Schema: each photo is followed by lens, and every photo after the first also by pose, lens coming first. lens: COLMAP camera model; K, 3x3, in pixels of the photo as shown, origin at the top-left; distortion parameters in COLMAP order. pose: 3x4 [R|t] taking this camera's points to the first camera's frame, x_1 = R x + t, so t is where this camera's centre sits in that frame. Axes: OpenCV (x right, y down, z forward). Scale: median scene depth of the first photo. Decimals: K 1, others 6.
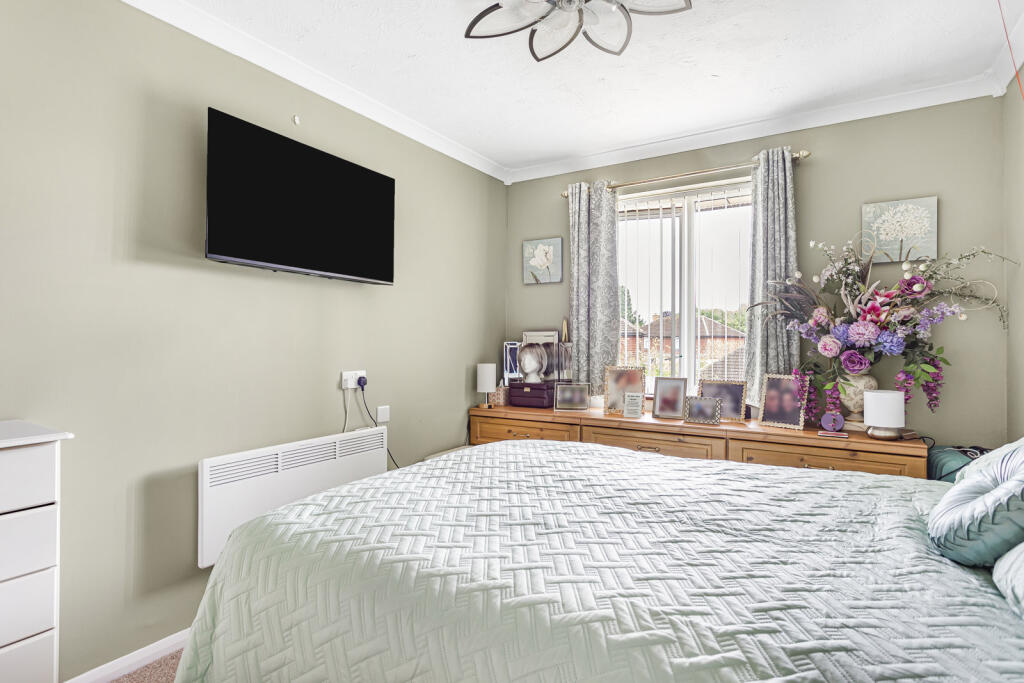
lens RADIAL K [[523.3, 0, 512.0], [0, 523.3, 341.5], [0, 0, 1]] dist [0.003888, 0.001196]
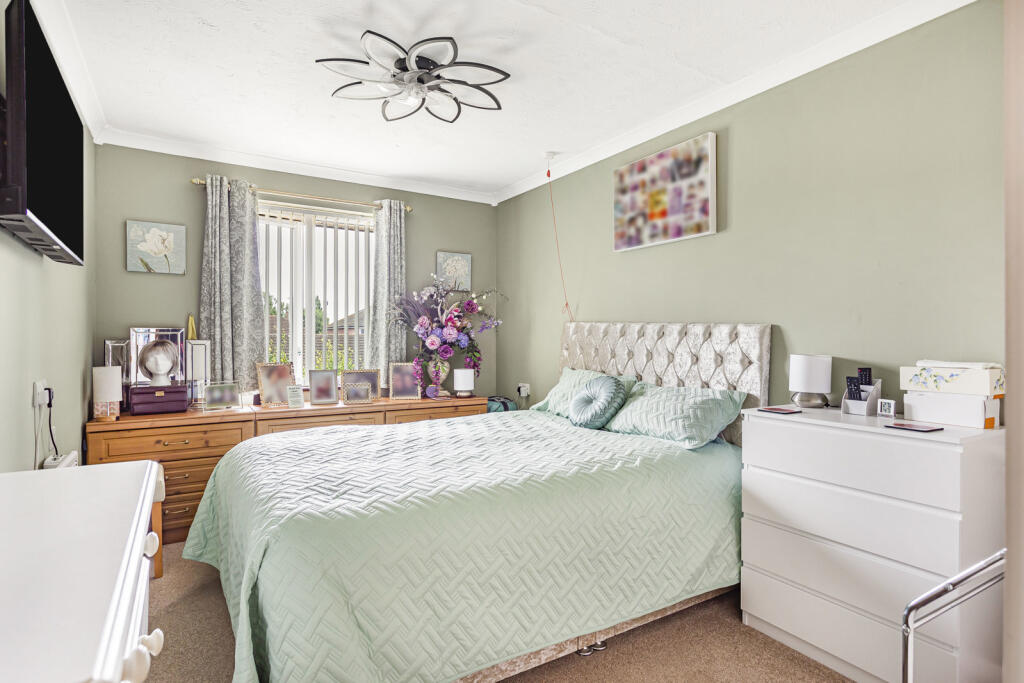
lens RADIAL K [[523.3, 0, 512.0], [0, 523.3, 341.5], [0, 0, 1]] dist [0.003888, 0.001196]
pose [[0.459108, -0.004584, 0.888369, -0.595474], [-0.000407, 0.999985, 0.005370, -0.001422], [-0.888381, -0.002827, 0.459099, 0.085504]]
